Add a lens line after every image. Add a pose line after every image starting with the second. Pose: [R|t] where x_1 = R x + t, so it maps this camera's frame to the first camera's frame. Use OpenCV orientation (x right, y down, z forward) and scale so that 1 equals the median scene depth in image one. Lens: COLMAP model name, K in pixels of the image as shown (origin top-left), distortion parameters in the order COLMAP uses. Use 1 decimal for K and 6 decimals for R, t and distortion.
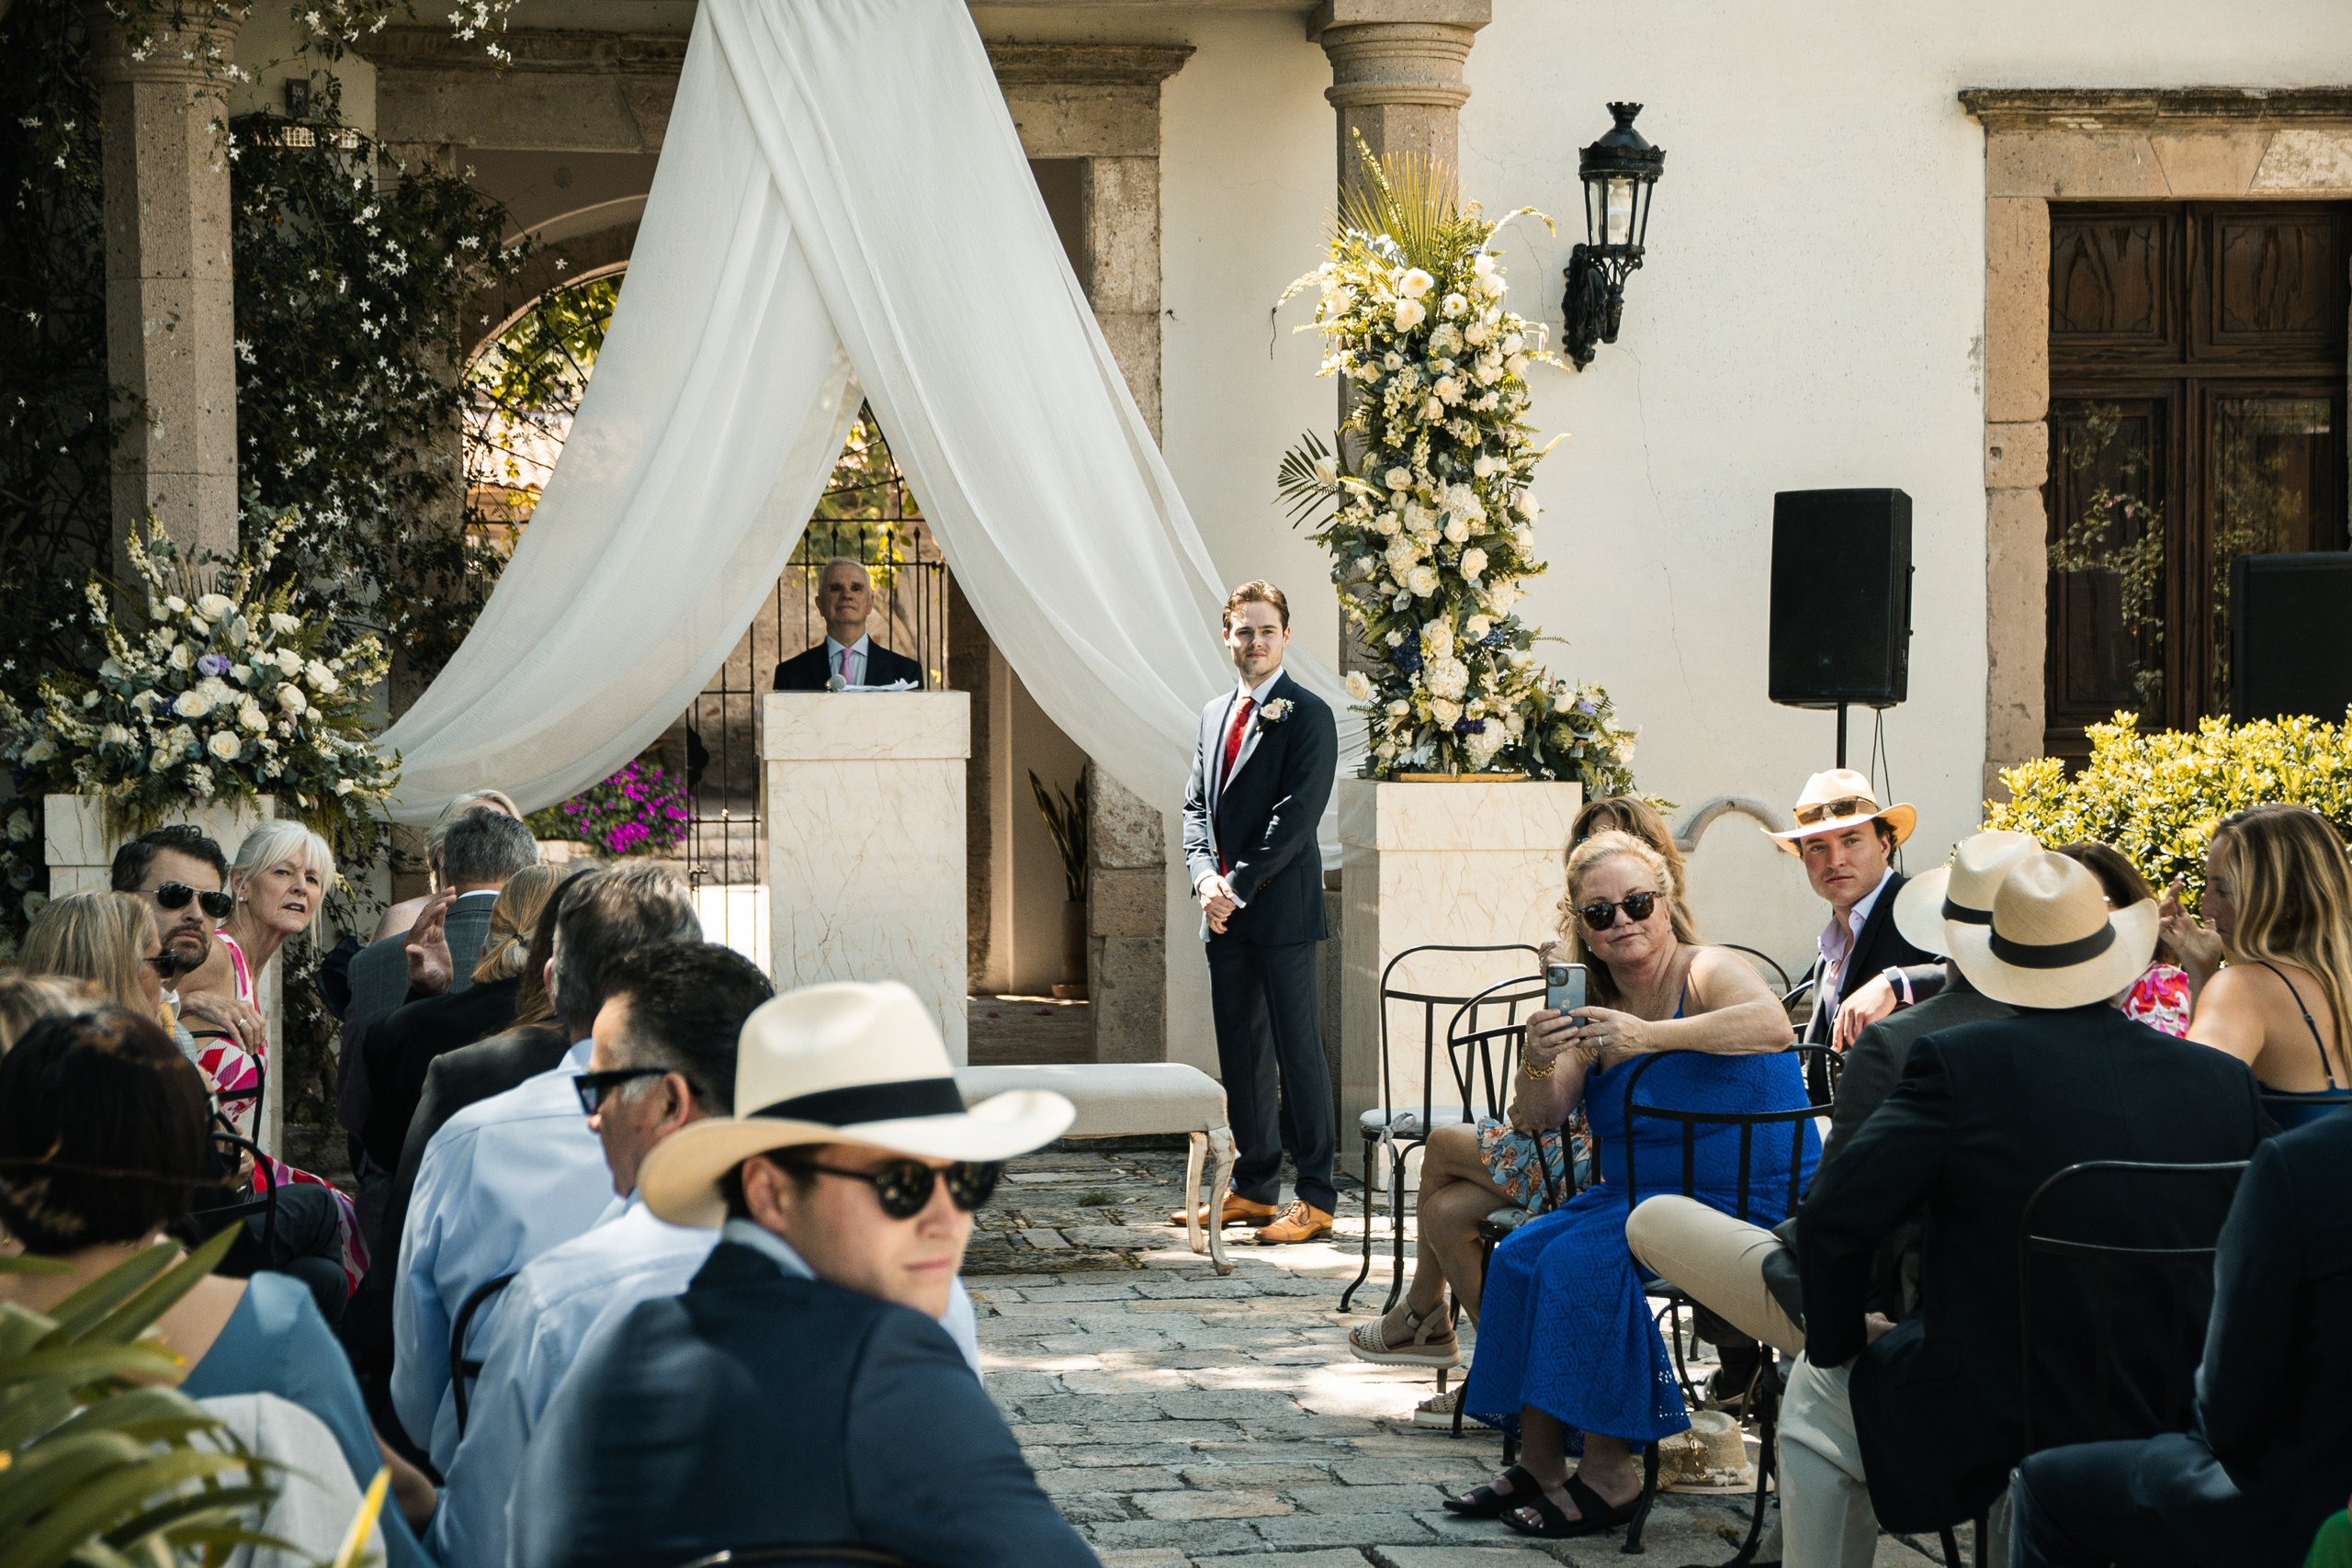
lens RADIAL K [[5066.9, 0, 1181.2], [0, 5066.9, 835.9], [0, 0, 1]] dist [0.228010, 0.451713]
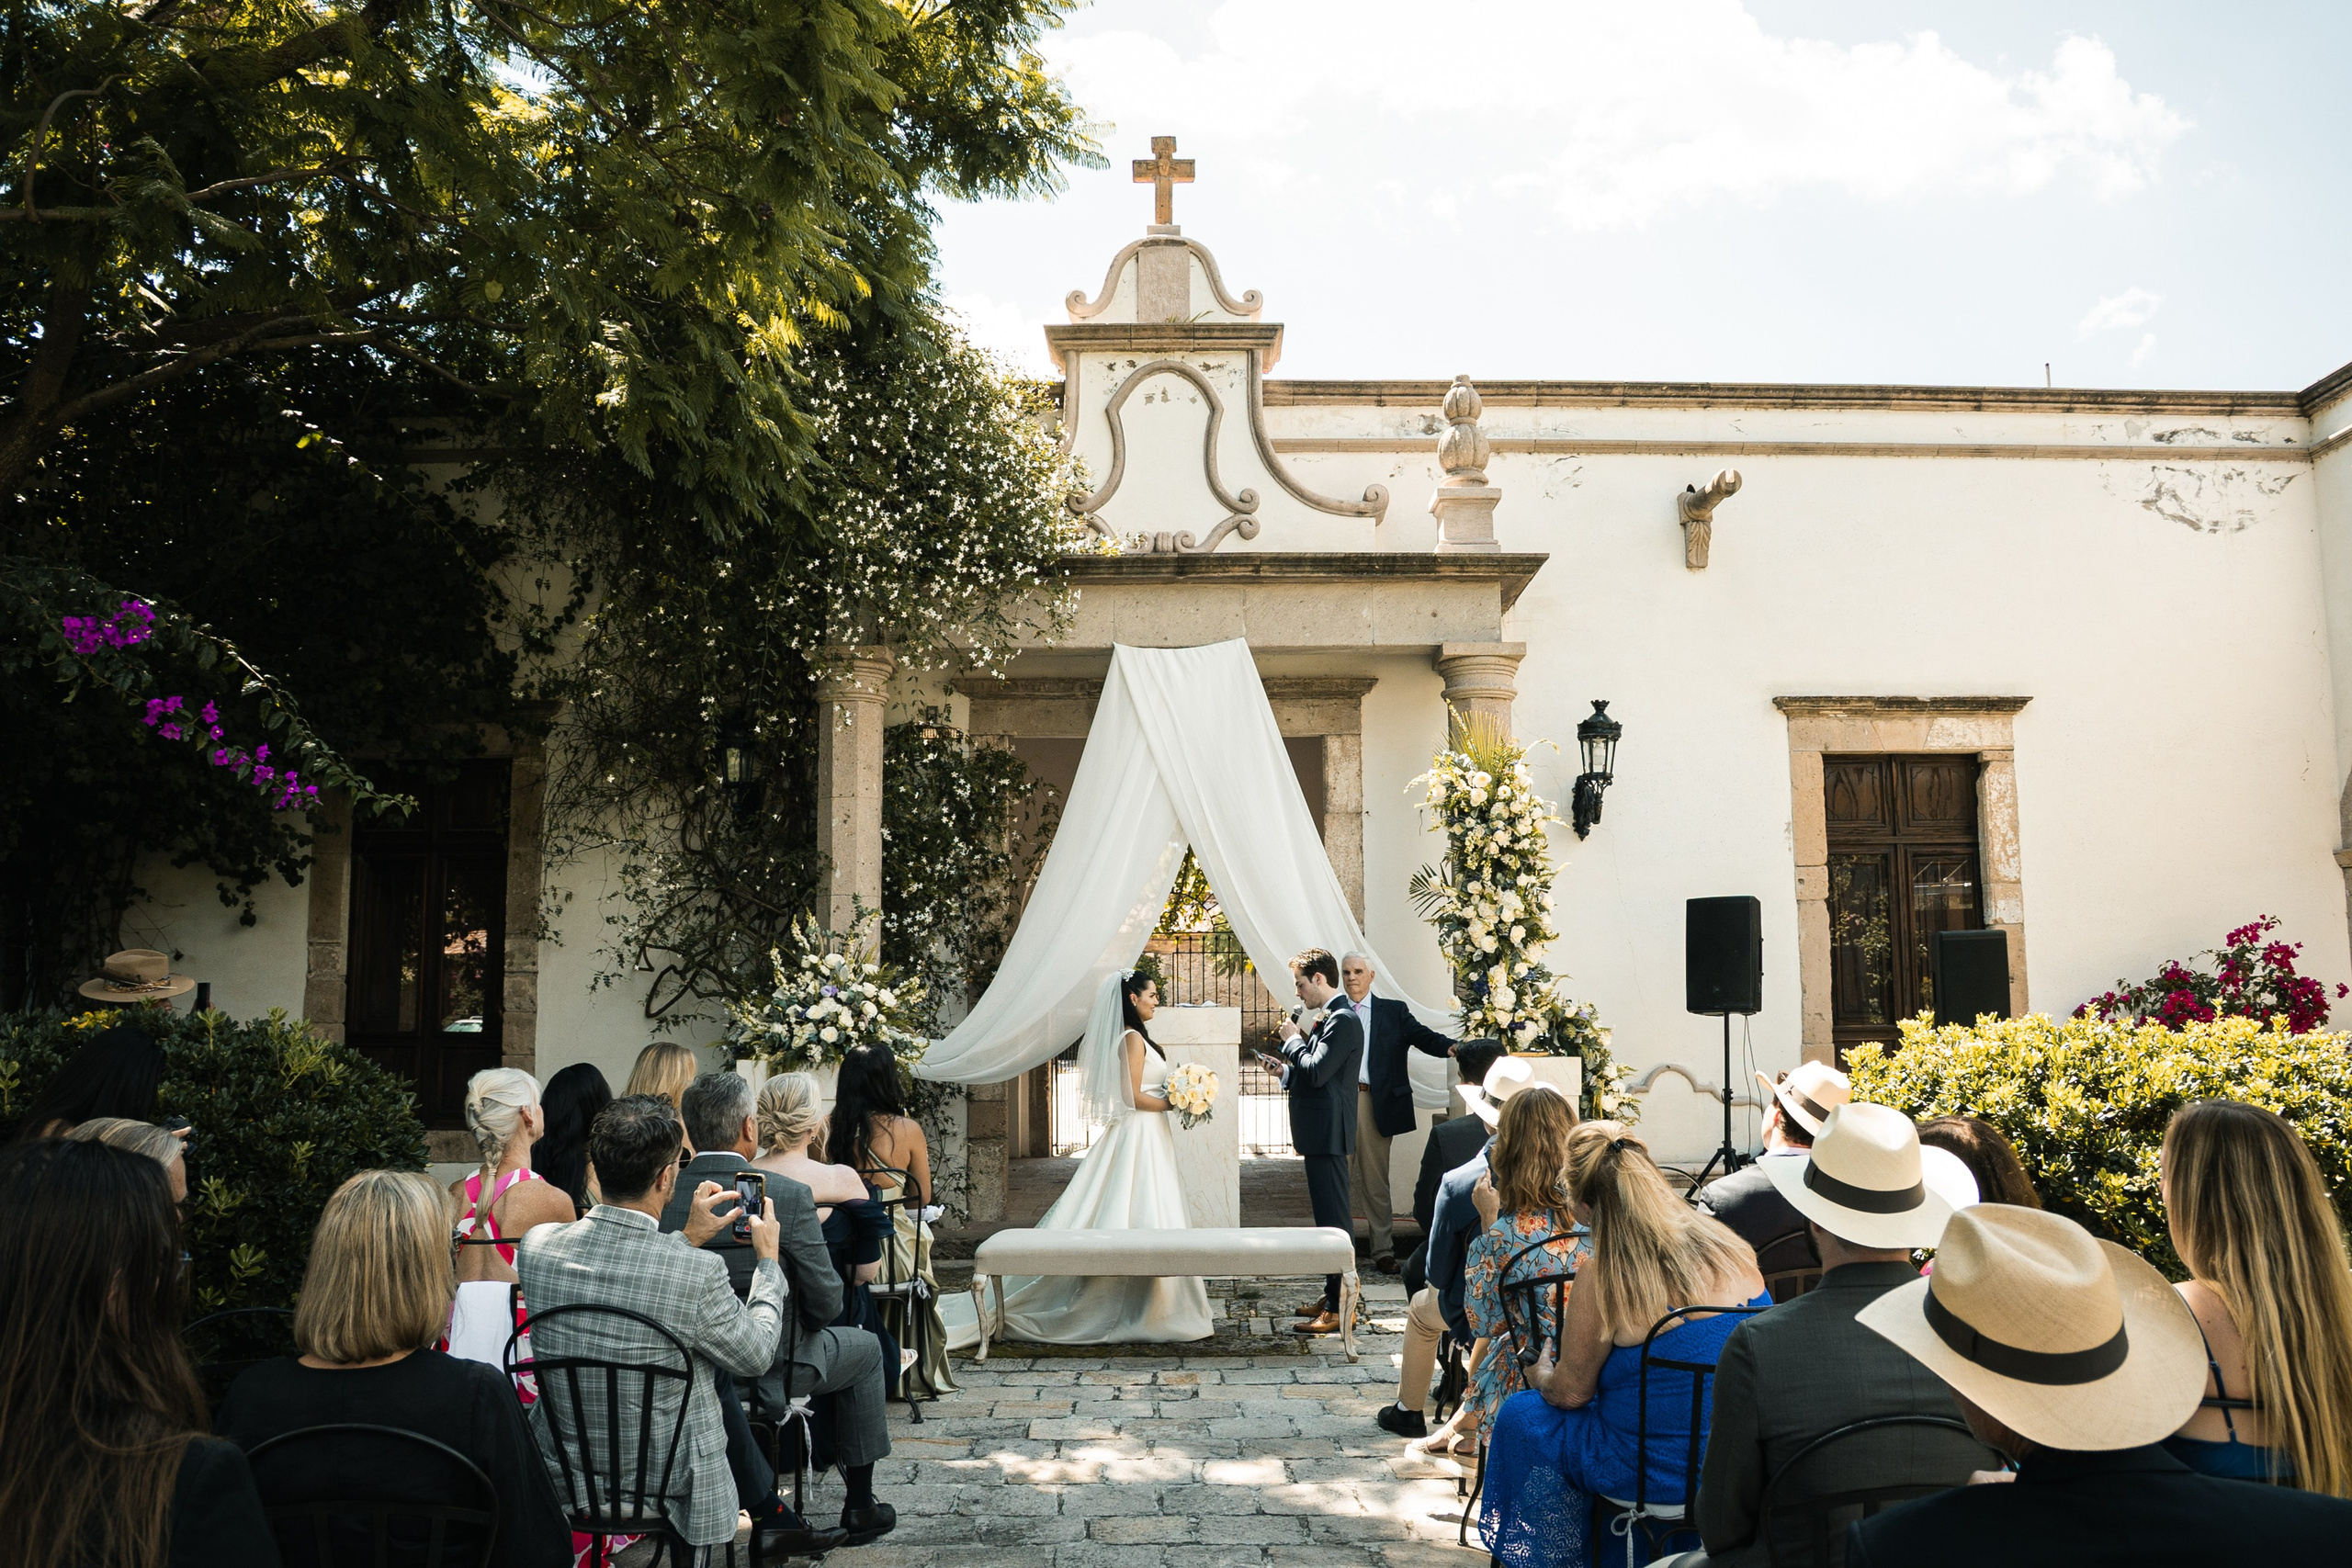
lens RADIAL K [[1826.2, 0, 1186.4], [0, 1826.2, 807.1], [0, 0, 1]] dist [-0.136352, 0.110662]
pose [[0.988235, -0.016472, -0.152052, 0.040168], [-0.005512, 0.989702, -0.143039, -0.005703], [0.152842, 0.142194, 0.977967, 0.347725]]
